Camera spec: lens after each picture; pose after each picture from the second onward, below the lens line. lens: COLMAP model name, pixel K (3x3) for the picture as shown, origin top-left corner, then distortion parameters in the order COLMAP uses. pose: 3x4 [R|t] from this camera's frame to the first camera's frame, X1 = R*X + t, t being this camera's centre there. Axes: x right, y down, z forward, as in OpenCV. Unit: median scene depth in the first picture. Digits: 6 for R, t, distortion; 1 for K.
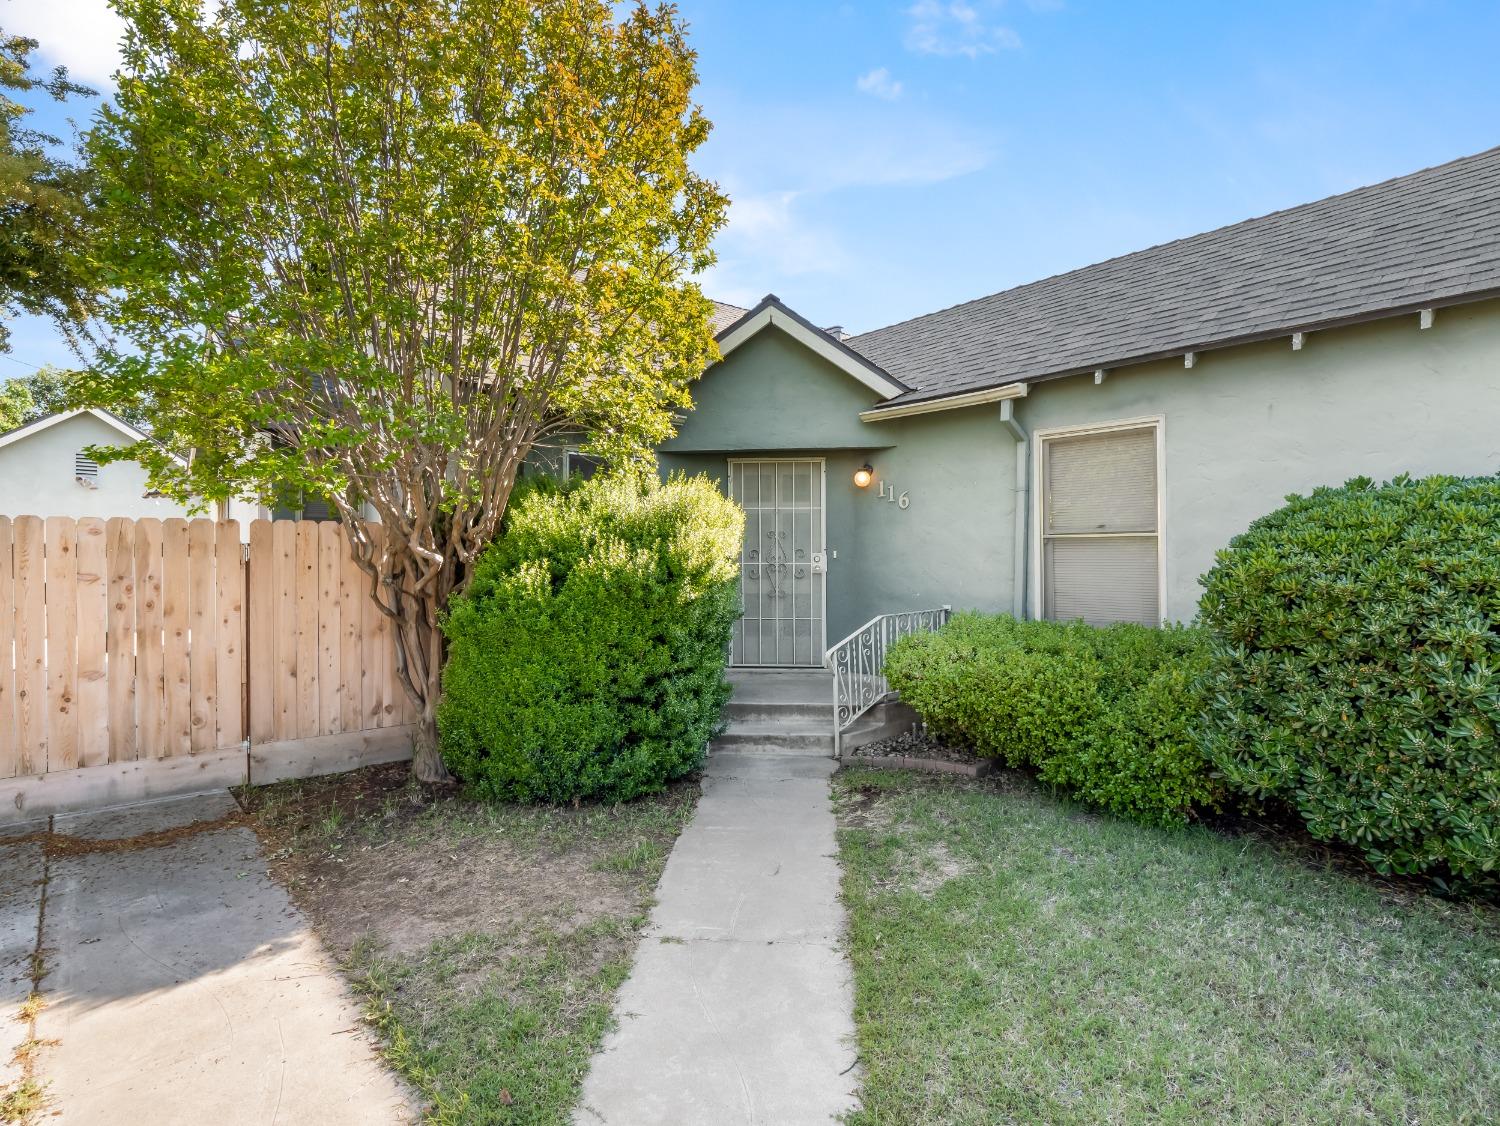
lens RADIAL K [[773.9, 0, 740.4], [0, 773.9, 552.7], [0, 0, 1]] dist [0.000929, -0.000728]
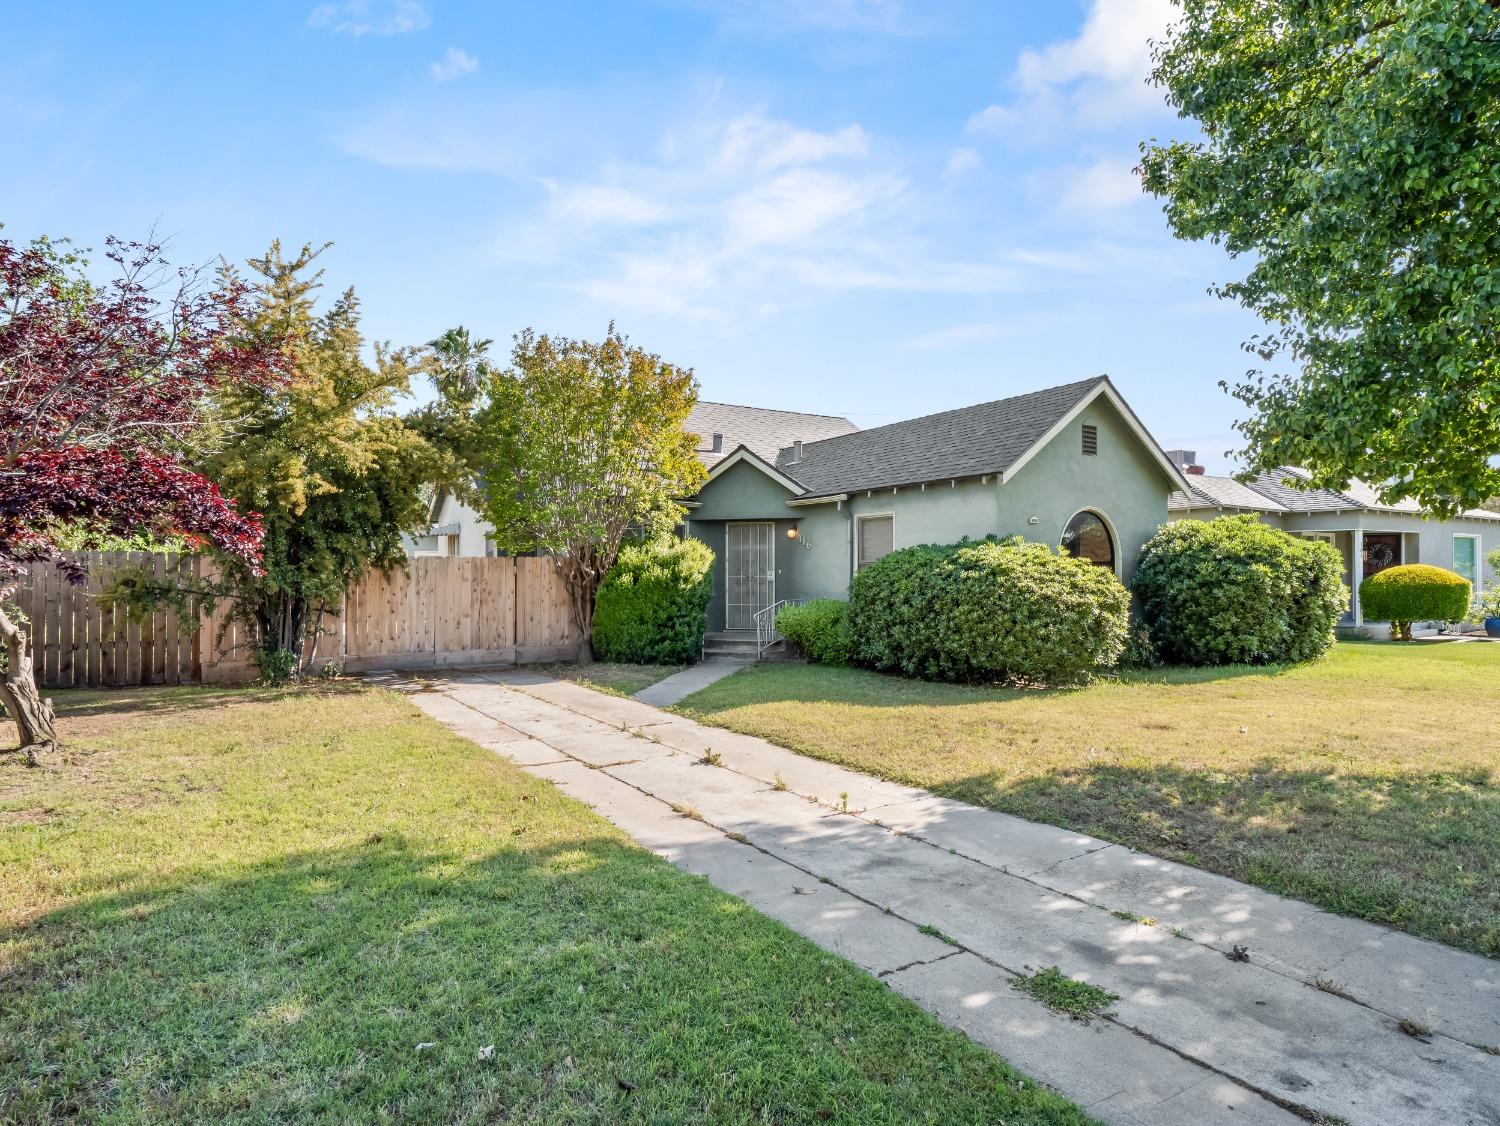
lens RADIAL K [[875.1, 0, 750.0], [0, 875.1, 563.0], [0, 0, 1]] dist [-0.000422, -0.000023]
pose [[0.991993, 0.002356, -0.126271, 0.492270], [-0.003576, 0.999949, -0.009435, 0.001679], [0.126242, 0.009811, 0.991951, -1.790796]]
